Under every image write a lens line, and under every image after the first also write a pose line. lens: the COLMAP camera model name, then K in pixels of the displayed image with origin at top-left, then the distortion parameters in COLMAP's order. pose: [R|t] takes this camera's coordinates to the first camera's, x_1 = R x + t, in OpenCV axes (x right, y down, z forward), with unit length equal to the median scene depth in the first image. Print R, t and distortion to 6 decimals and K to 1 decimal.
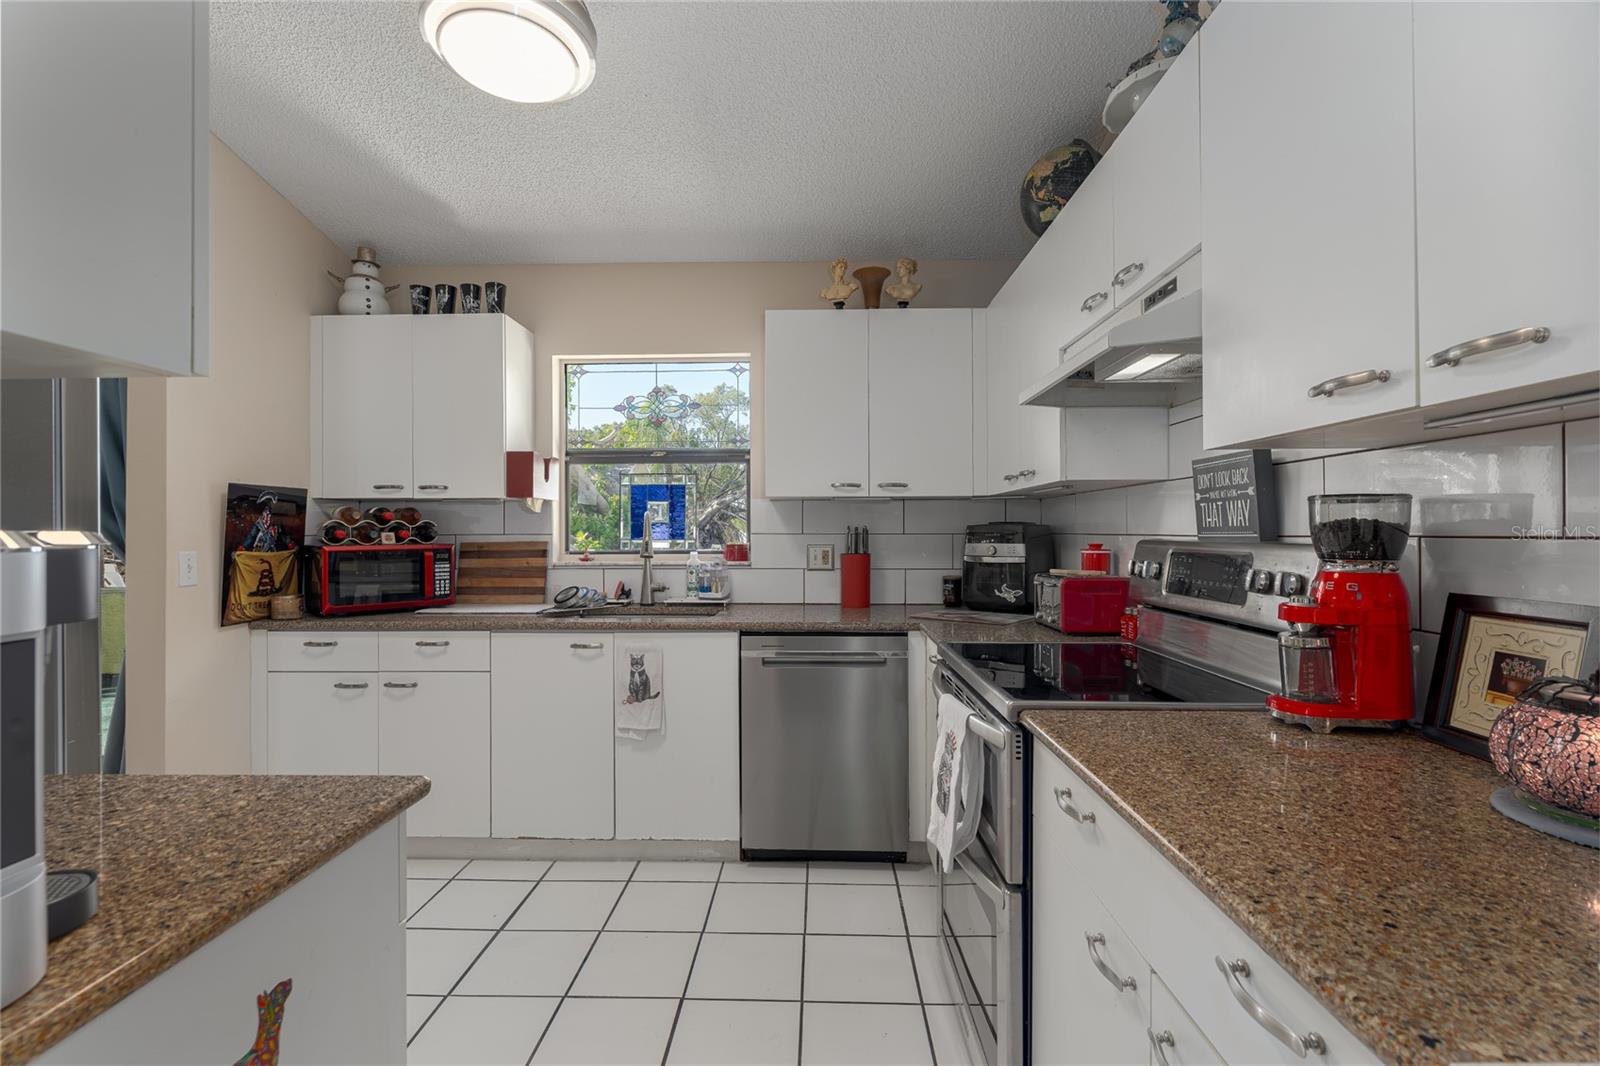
lens RADIAL K [[719.0, 0, 798.3], [0, 719.0, 530.0], [0, 0, 1]] dist [-0.009118, 0.000591]
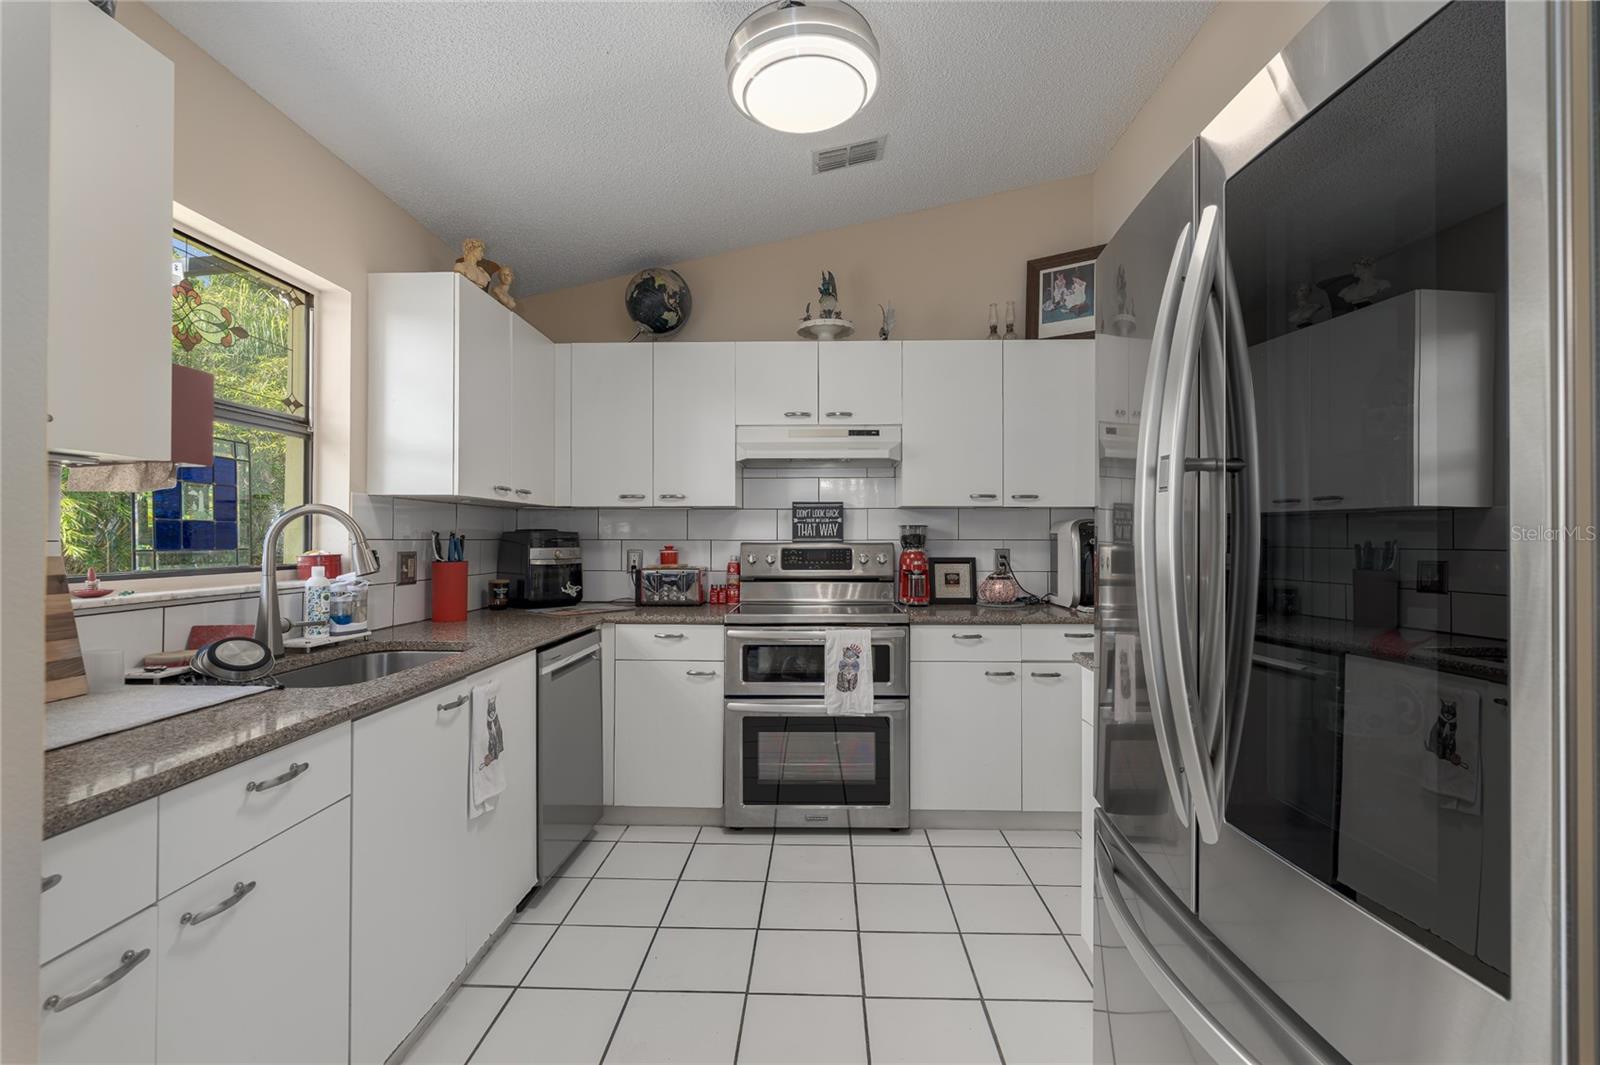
lens RADIAL K [[719.0, 0, 798.3], [0, 719.0, 529.5], [0, 0, 1]] dist [-0.009118, 0.000591]
pose [[0.002390, 0.013202, 0.999910, -0.965983], [-0.004220, 0.999904, -0.013192, 0.003422], [-0.999988, -0.004188, 0.002446, 0.662192]]
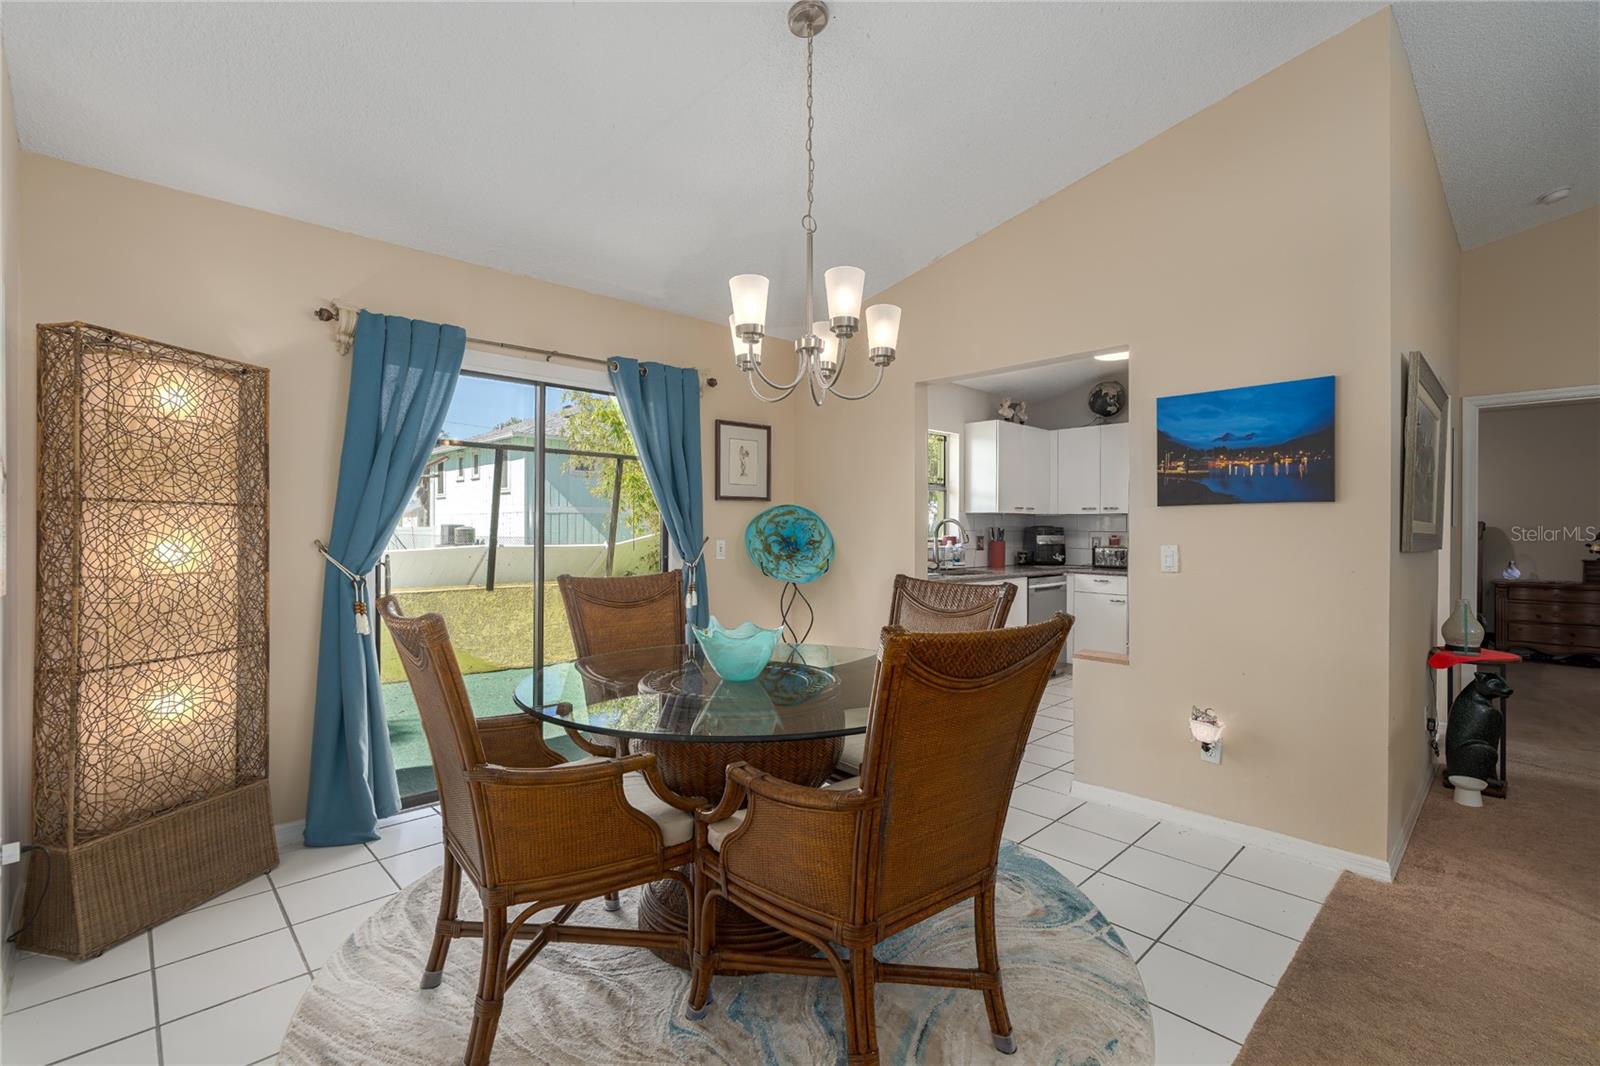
lens RADIAL K [[719.0, 0, 798.3], [0, 719.0, 530.0], [0, 0, 1]] dist [-0.009118, 0.000591]
pose [[0.698690, 0.000923, 0.715424, -2.071685], [-0.007572, 0.999953, 0.006104, -0.006449], [-0.715385, -0.009682, 0.698664, -0.011477]]
